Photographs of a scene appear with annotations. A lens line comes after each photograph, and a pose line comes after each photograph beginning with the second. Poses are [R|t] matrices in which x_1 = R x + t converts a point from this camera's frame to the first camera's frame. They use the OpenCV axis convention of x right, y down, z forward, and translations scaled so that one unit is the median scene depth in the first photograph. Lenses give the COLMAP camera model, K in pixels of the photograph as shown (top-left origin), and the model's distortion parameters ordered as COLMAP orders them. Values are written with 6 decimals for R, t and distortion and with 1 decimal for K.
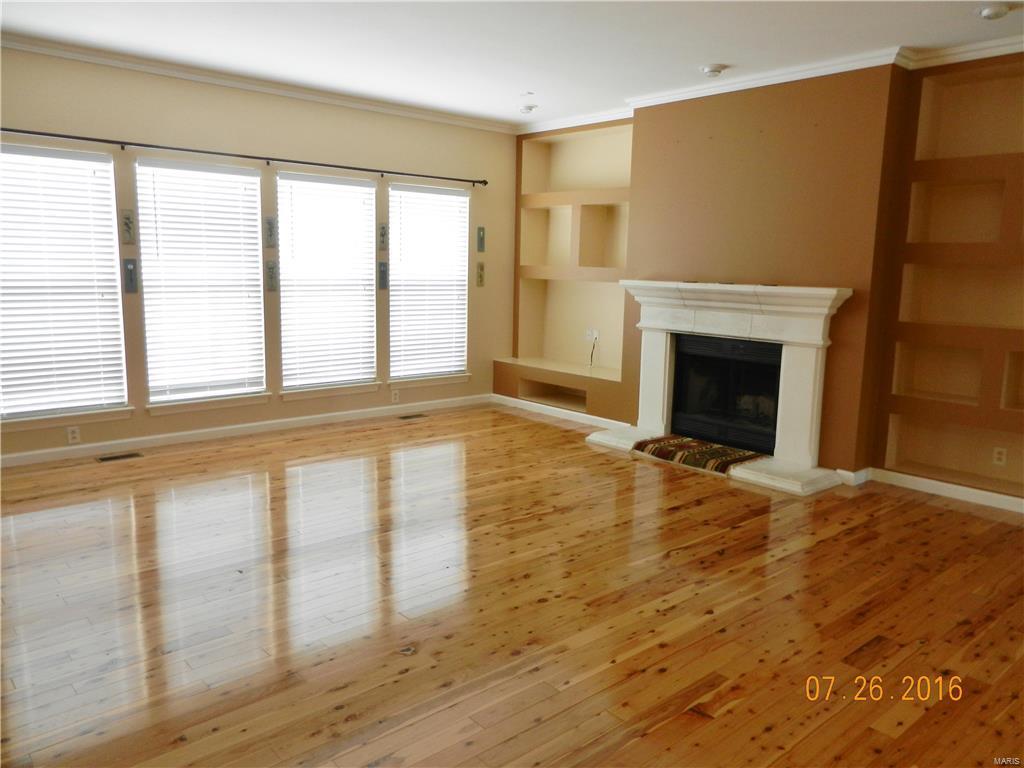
lens RADIAL K [[768.8, 0, 511.5], [0, 768.8, 389.4], [0, 0, 1]] dist [0.006791, 0.011620]
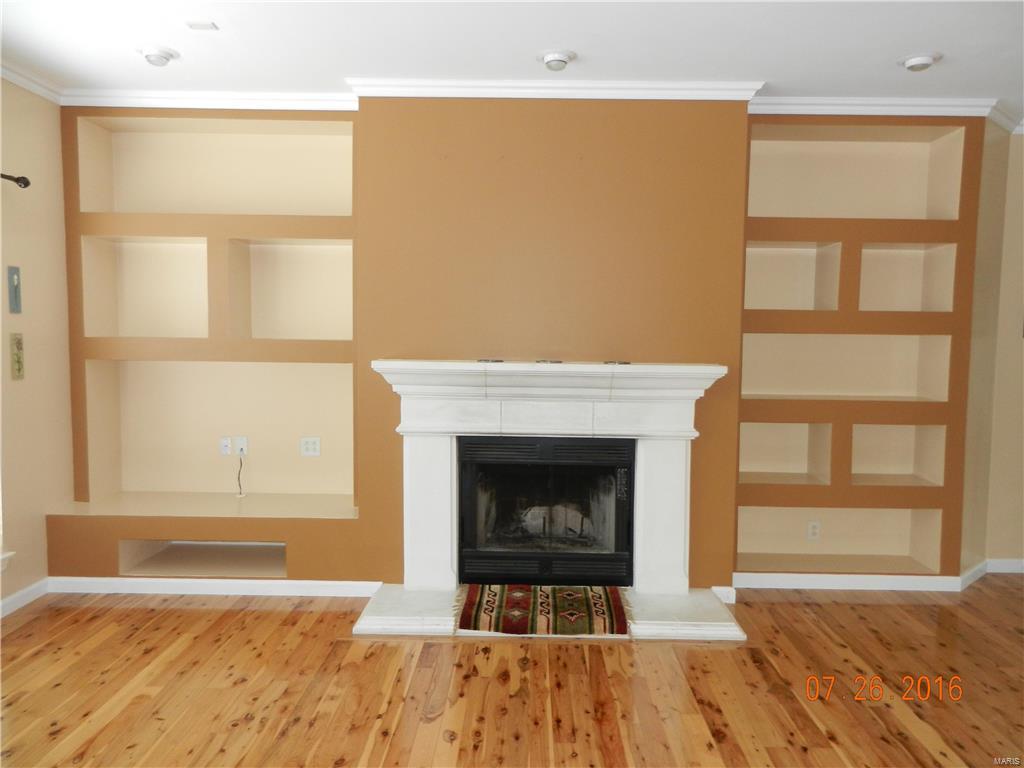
lens RADIAL K [[768.8, 0, 518.0], [0, 768.8, 385.4], [0, 0, 1]] dist [0.006791, 0.011620]
pose [[0.669510, -0.070946, 0.739407, -0.246436], [0.123152, 0.992254, -0.016303, -0.098398], [-0.732523, 0.101974, 0.673061, 0.495610]]
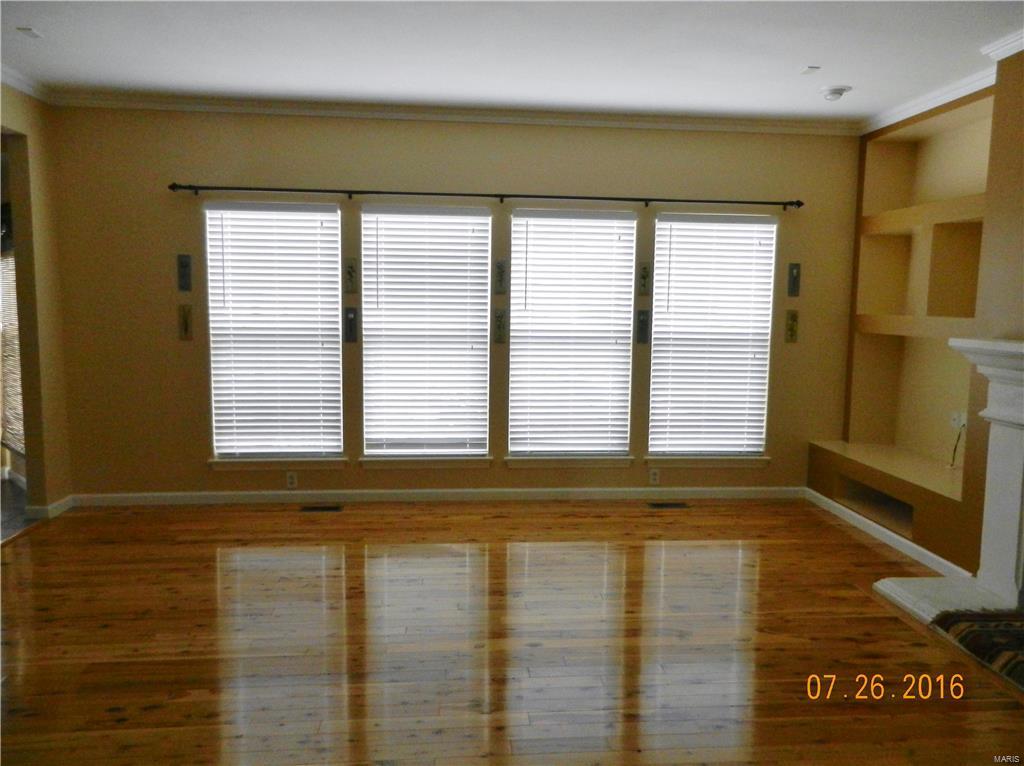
lens RADIAL K [[768.8, 0, 516.6], [0, 768.8, 381.1], [0, 0, 1]] dist [0.006791, 0.011620]
pose [[0.809066, 0.053221, -0.585302, 0.225317], [-0.094307, 0.994743, -0.039911, -0.050949], [0.580101, 0.087489, 0.809832, 0.300283]]
